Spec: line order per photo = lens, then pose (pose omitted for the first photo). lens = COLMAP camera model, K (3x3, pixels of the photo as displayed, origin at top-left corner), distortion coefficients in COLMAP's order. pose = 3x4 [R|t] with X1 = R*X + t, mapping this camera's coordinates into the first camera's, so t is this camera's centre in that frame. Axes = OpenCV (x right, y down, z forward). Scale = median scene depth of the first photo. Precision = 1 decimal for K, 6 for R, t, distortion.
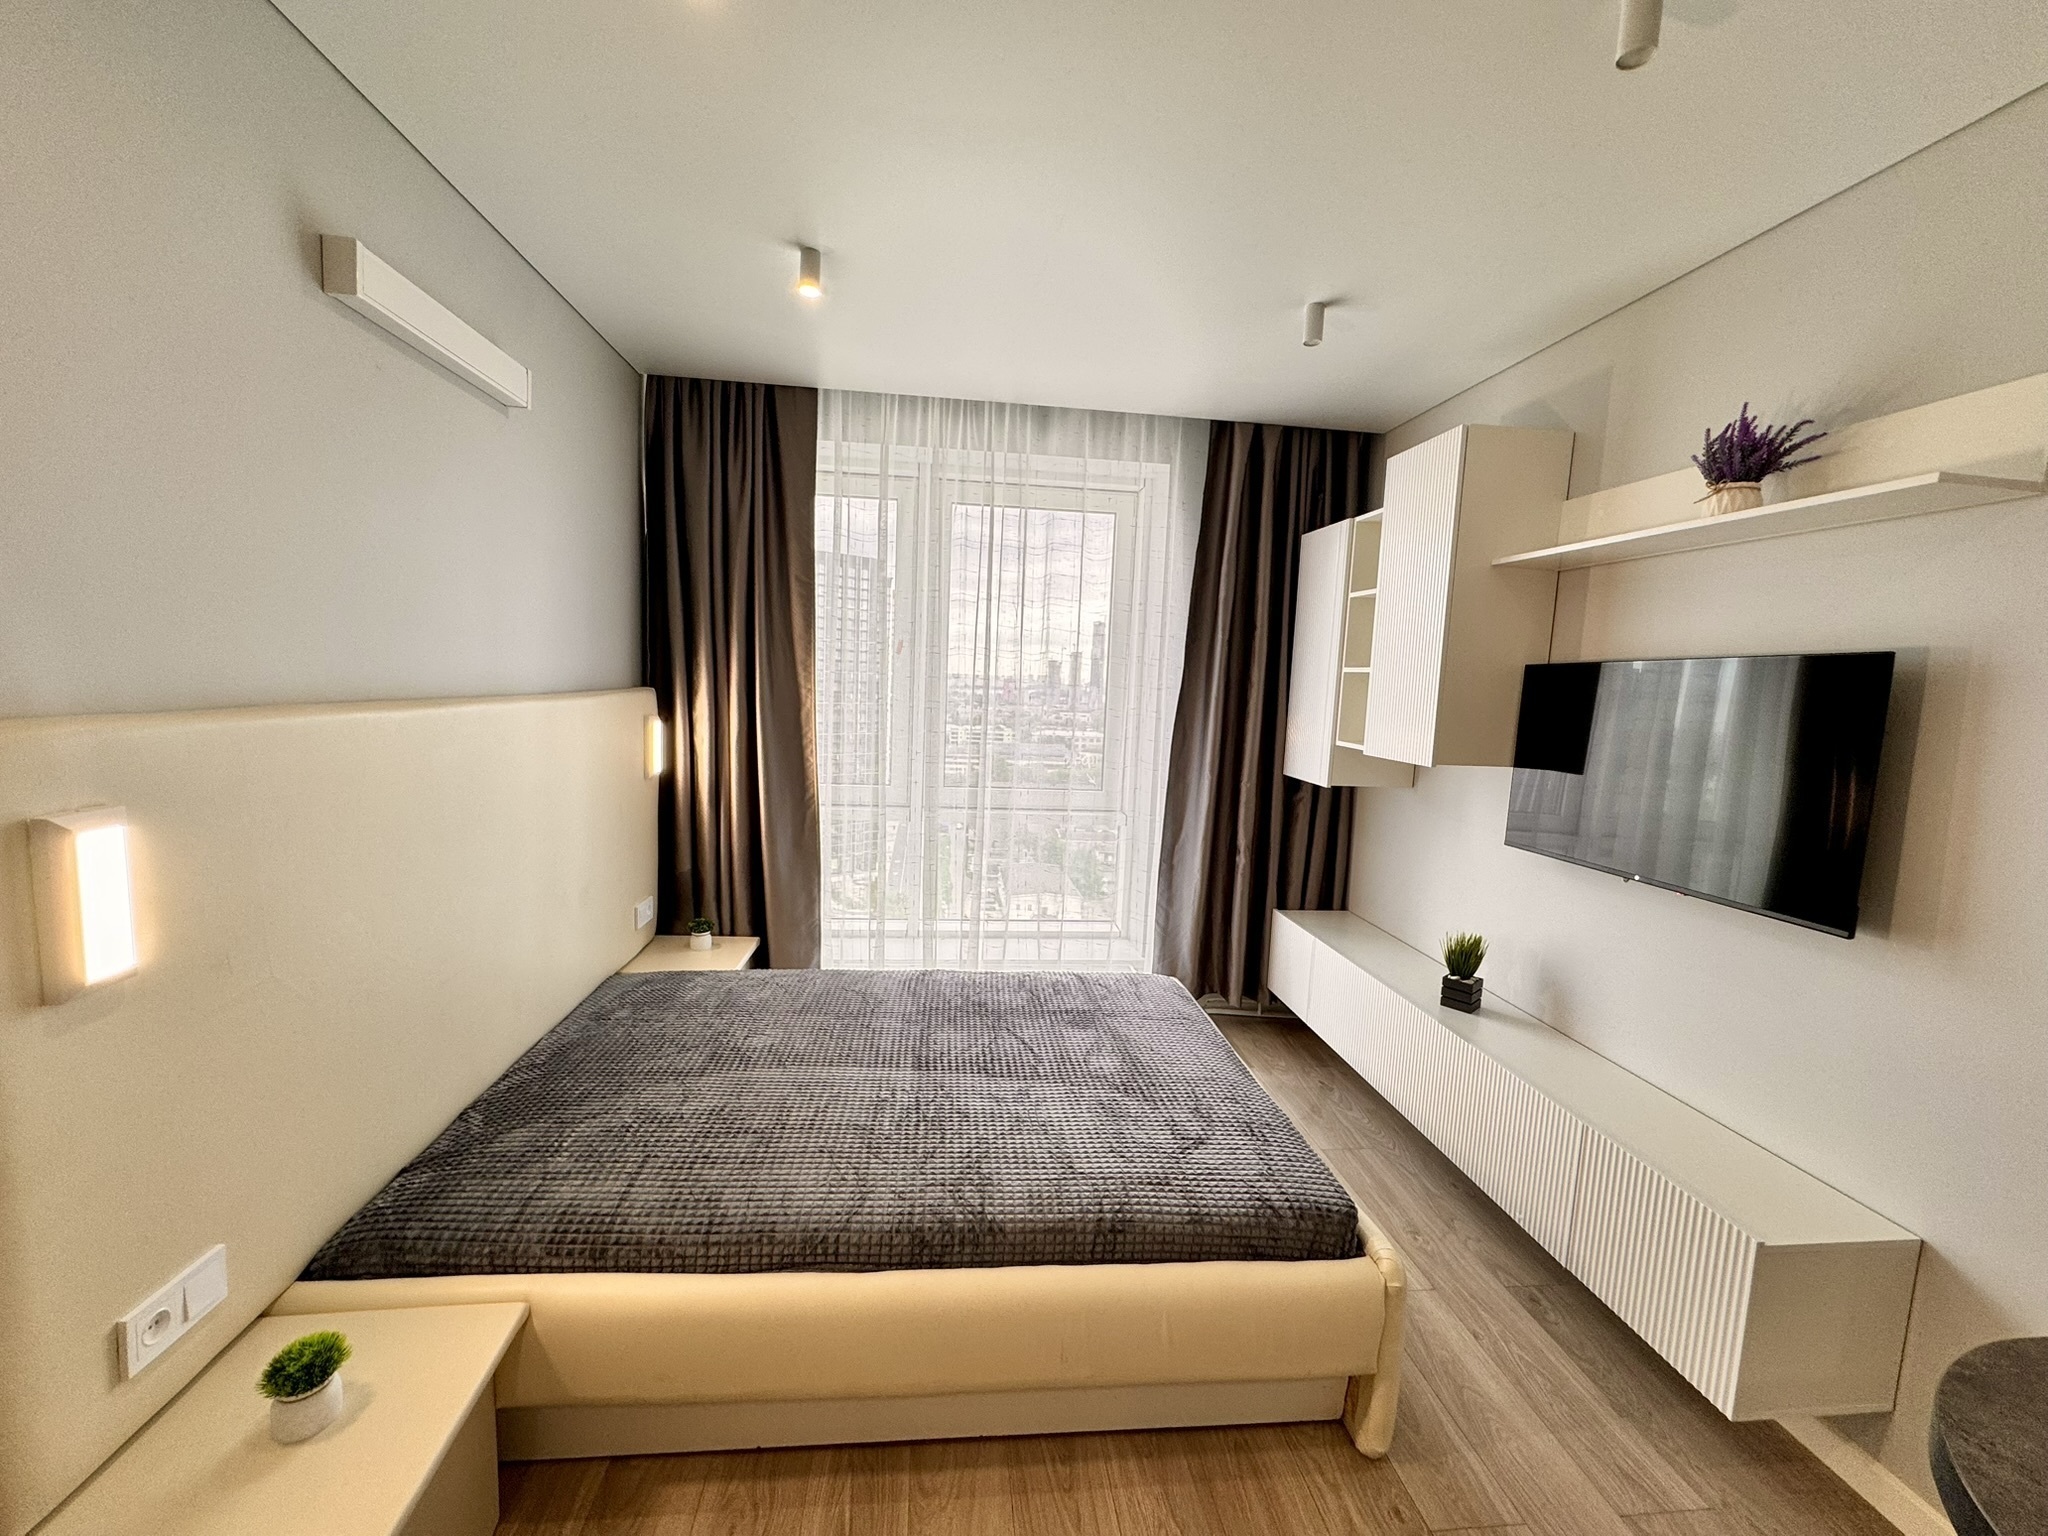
lens RADIAL K [[815.8, 0, 1024.4], [0, 815.8, 770.9], [0, 0, 1]] dist [-0.000252, 0.000114]
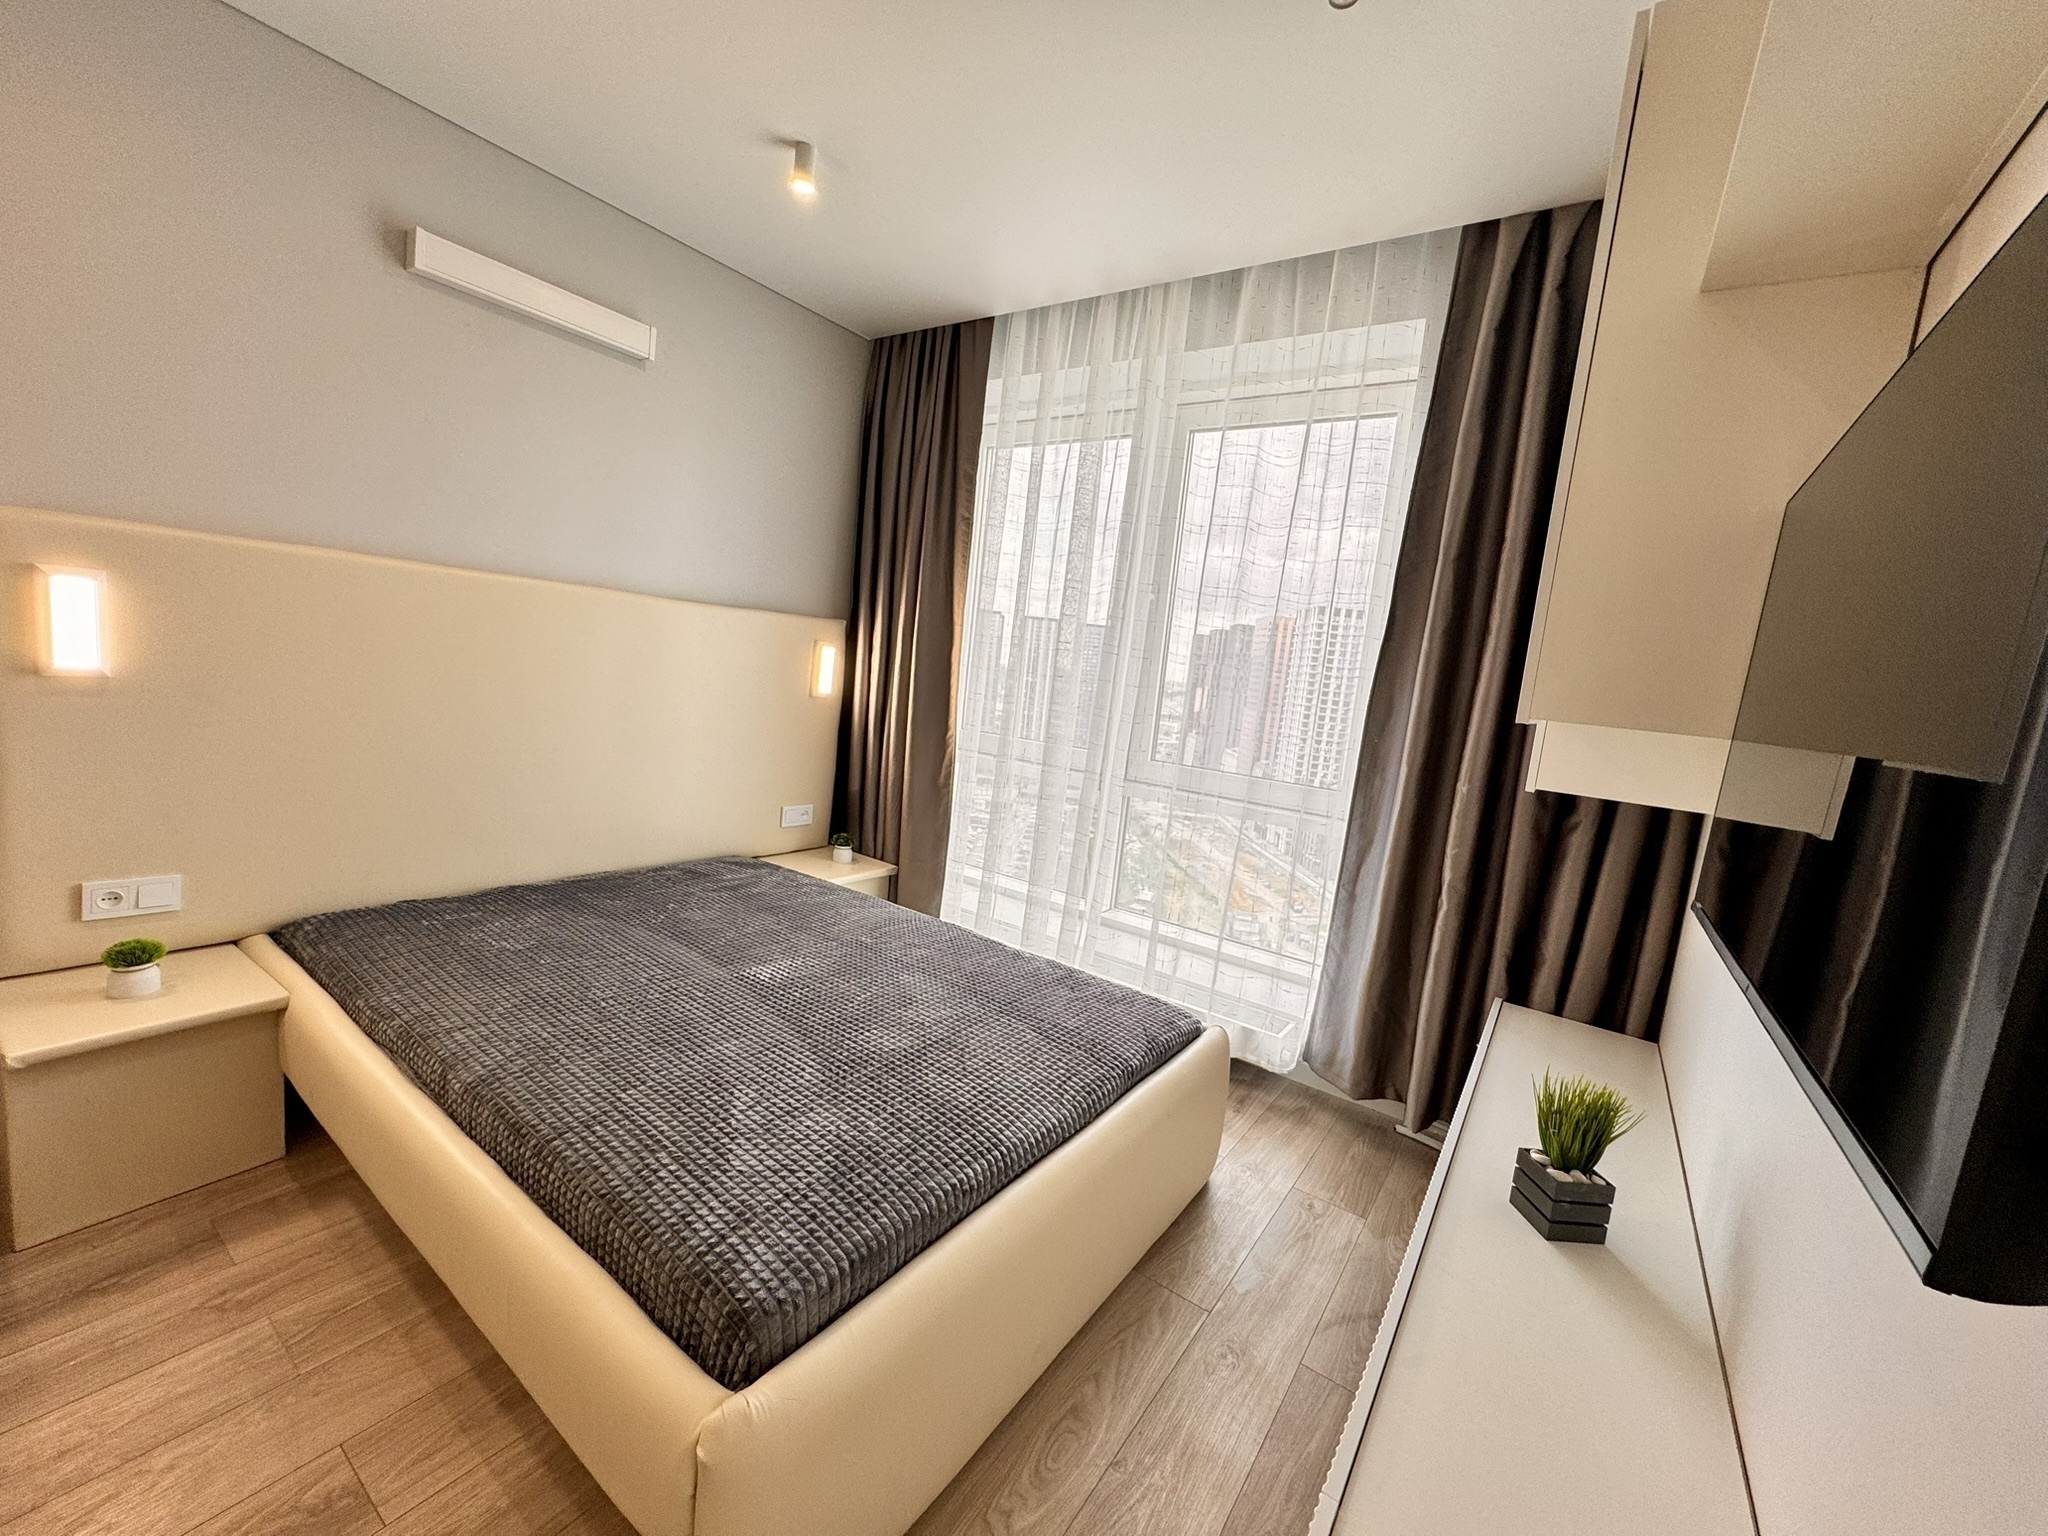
lens RADIAL K [[822.9, 0, 1024.0], [0, 822.9, 768.0], [0, 0, 1]] dist [0.013465, 0.000131]
pose [[0.747821, 0.117349, -0.653447, 0.487875], [-0.147469, 0.989027, 0.008847, 0.051980], [0.647315, 0.089747, 0.756921, 0.326320]]
